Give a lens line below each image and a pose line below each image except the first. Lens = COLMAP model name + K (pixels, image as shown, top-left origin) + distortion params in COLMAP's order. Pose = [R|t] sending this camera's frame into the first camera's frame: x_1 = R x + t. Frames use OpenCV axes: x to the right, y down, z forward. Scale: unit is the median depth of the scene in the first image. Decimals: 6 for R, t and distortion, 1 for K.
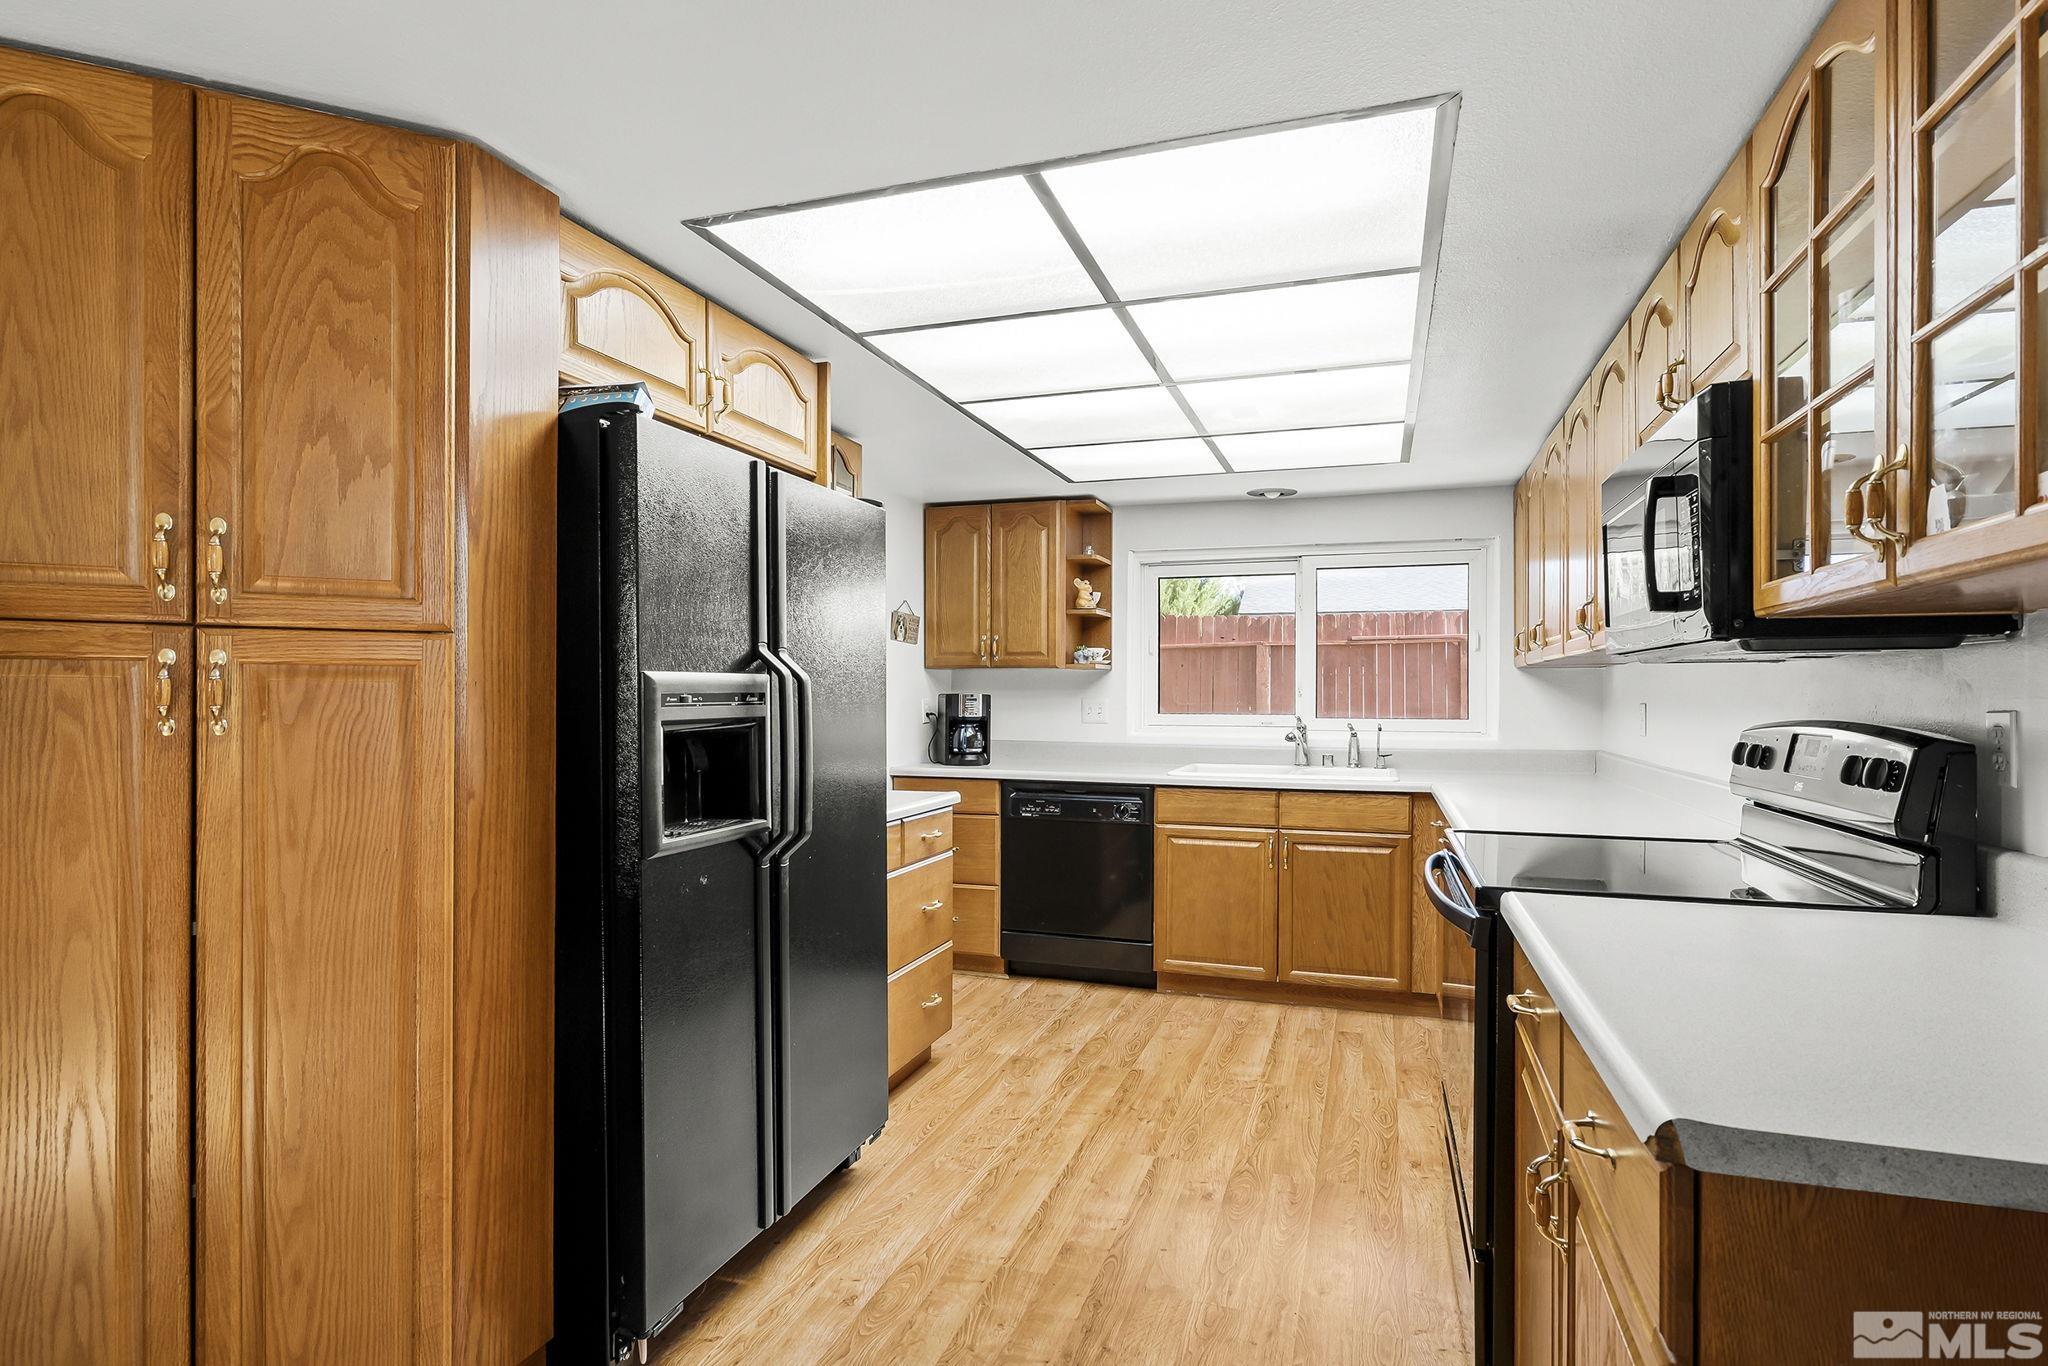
lens RADIAL K [[1035.7, 0, 1021.6], [0, 1035.7, 703.4], [0, 0, 1]] dist [-0.002791, 0.000241]
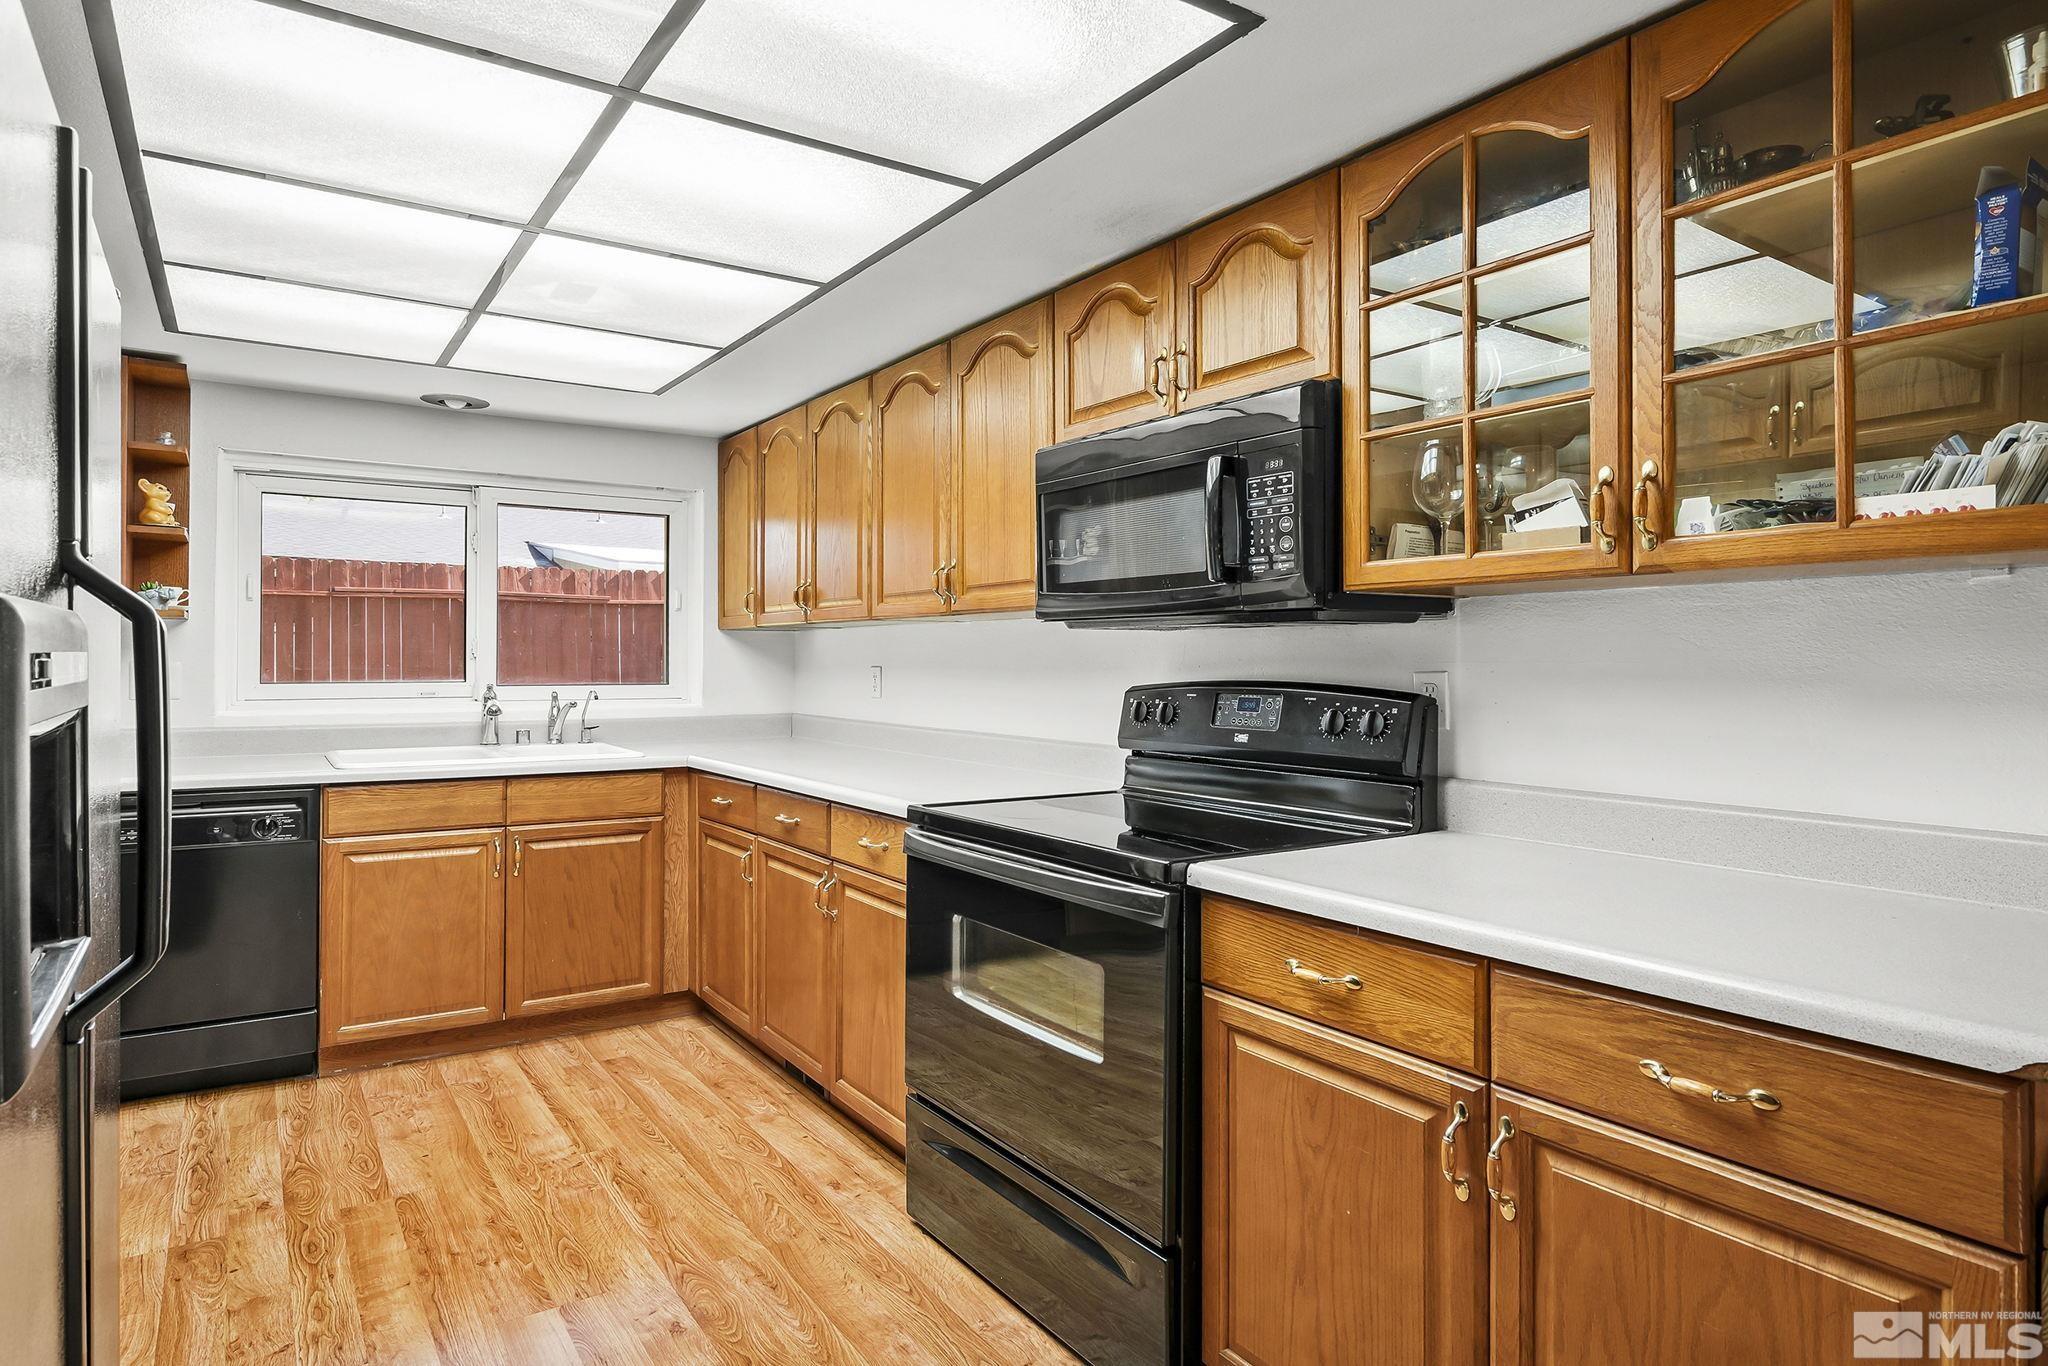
lens RADIAL K [[1099.1, 0, 1021.4], [0, 1099.1, 658.4], [0, 0, 1]] dist [-0.004213, 0.001347]
pose [[0.644301, 0.001623, 0.764770, -0.140981], [0.004141, 0.999976, -0.005610, -0.001383], [-0.764761, 0.006781, 0.644279, 0.155440]]
